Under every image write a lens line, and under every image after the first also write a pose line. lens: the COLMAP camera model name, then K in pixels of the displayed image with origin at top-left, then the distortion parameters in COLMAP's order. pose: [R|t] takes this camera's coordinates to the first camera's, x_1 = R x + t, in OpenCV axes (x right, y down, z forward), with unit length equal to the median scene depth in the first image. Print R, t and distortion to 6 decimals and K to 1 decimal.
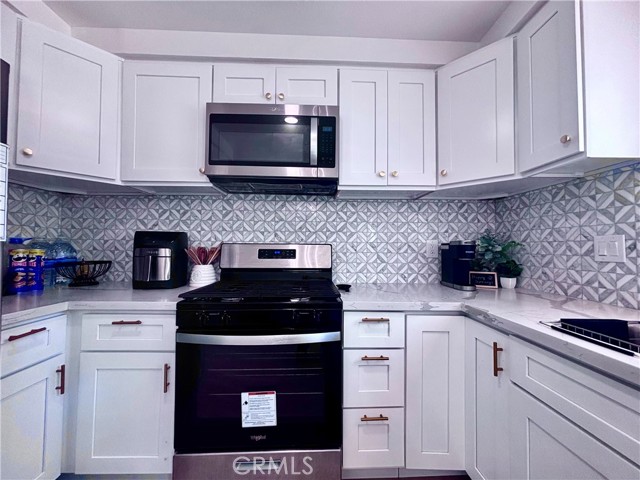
lens RADIAL K [[257.0, 0, 319.3], [0, 257.0, 241.8], [0, 0, 1]] dist [0.005192, -0.002173]
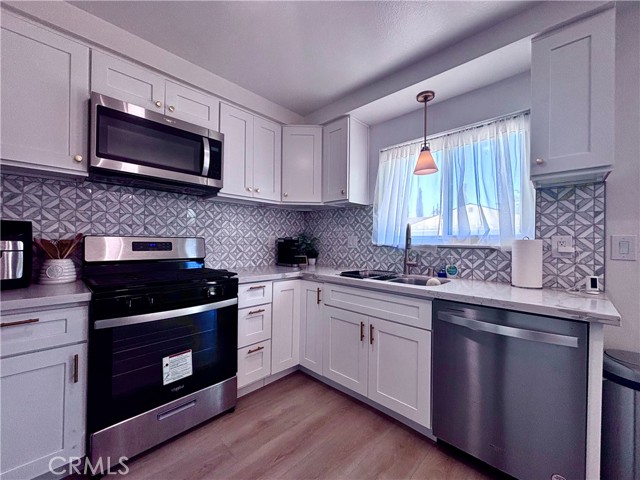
lens RADIAL K [[257.0, 0, 321.9], [0, 257.0, 242.1], [0, 0, 1]] dist [0.005192, -0.002173]
pose [[0.713138, 0.000767, 0.701024, -0.474714], [-0.023428, 0.999467, 0.022740, -0.013195], [-0.700633, -0.032640, 0.712775, -0.303347]]
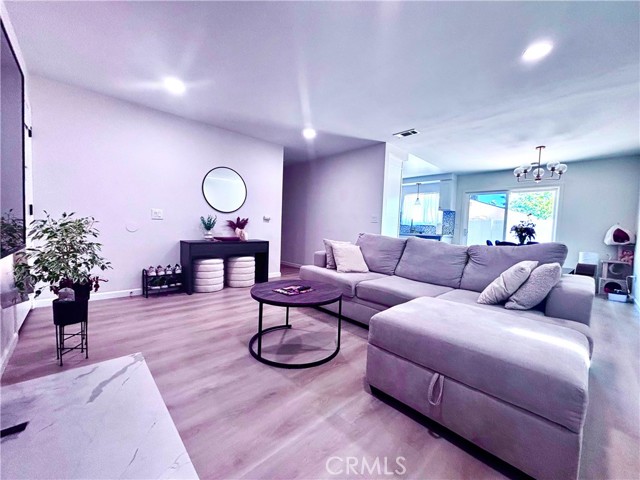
lens RADIAL K [[257.0, 0, 317.4], [0, 257.0, 239.6], [0, 0, 1]] dist [0.005192, -0.002173]
pose [[0.748890, -0.005585, 0.662670, -3.710887], [-0.055642, 0.995903, 0.071275, 0.059174], [-0.660354, -0.090250, 0.745512, -2.098408]]
